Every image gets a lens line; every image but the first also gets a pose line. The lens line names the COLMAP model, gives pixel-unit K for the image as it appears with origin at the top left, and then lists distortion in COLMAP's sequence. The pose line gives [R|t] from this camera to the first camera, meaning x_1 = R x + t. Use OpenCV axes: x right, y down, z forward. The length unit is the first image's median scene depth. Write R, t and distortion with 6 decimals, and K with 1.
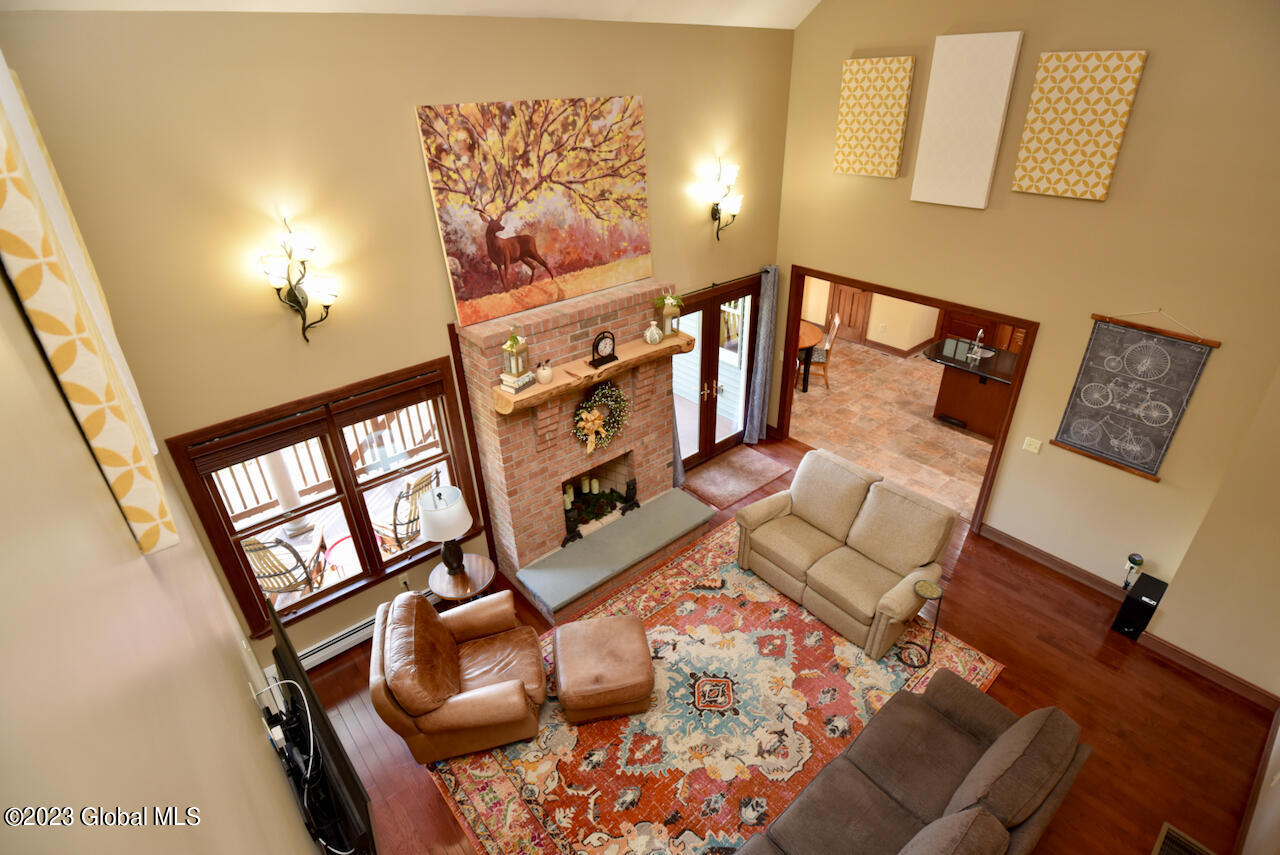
lens RADIAL K [[624.7, 0, 642.1], [0, 624.7, 426.0], [0, 0, 1]] dist [-0.026914, -0.001569]
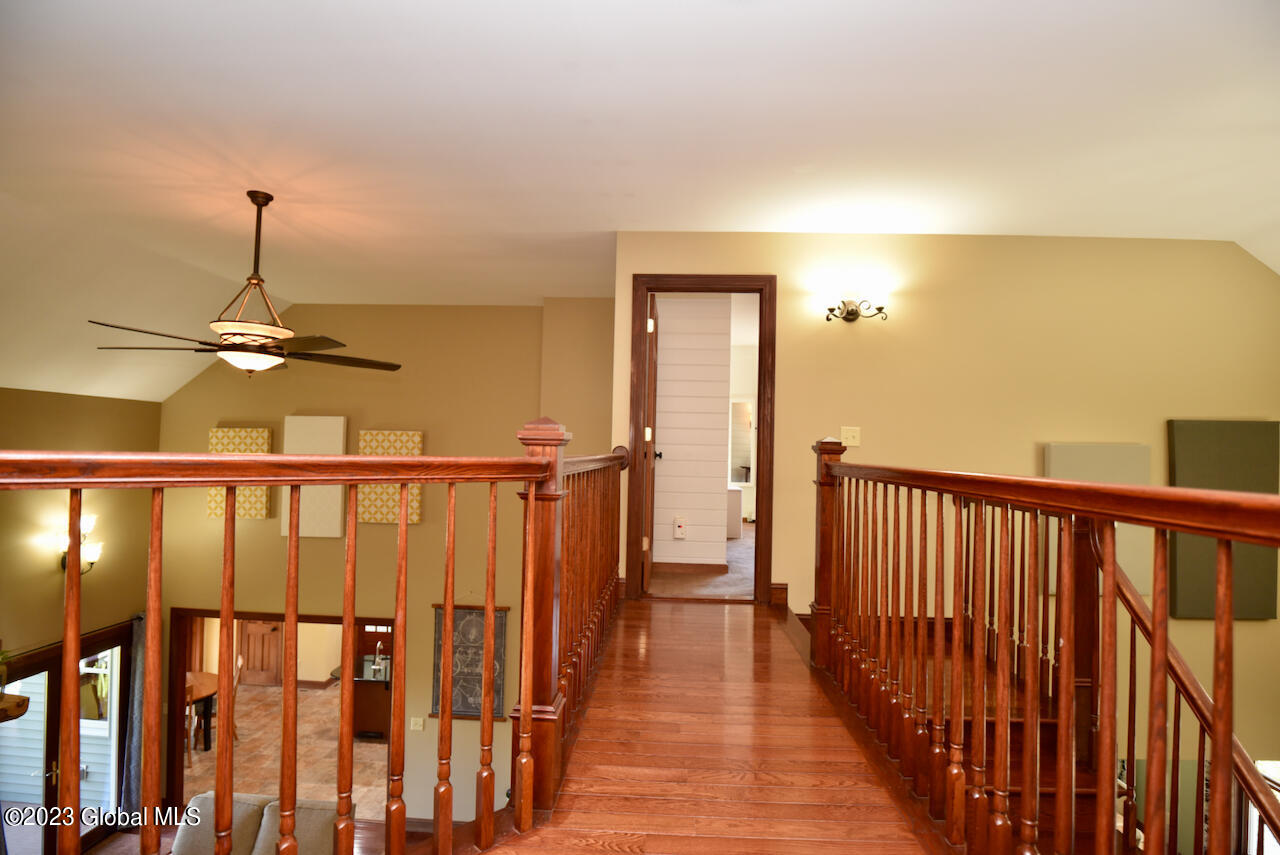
lens RADIAL K [[624.7, 0, 637.9], [0, 624.7, 425.3], [0, 0, 1]] dist [-0.026914, -0.001569]
pose [[0.686642, 0.064461, 0.724132, 0.025908], [0.322154, 0.865947, -0.382560, 0.099128], [-0.651720, 0.495964, 0.573829, -0.181130]]
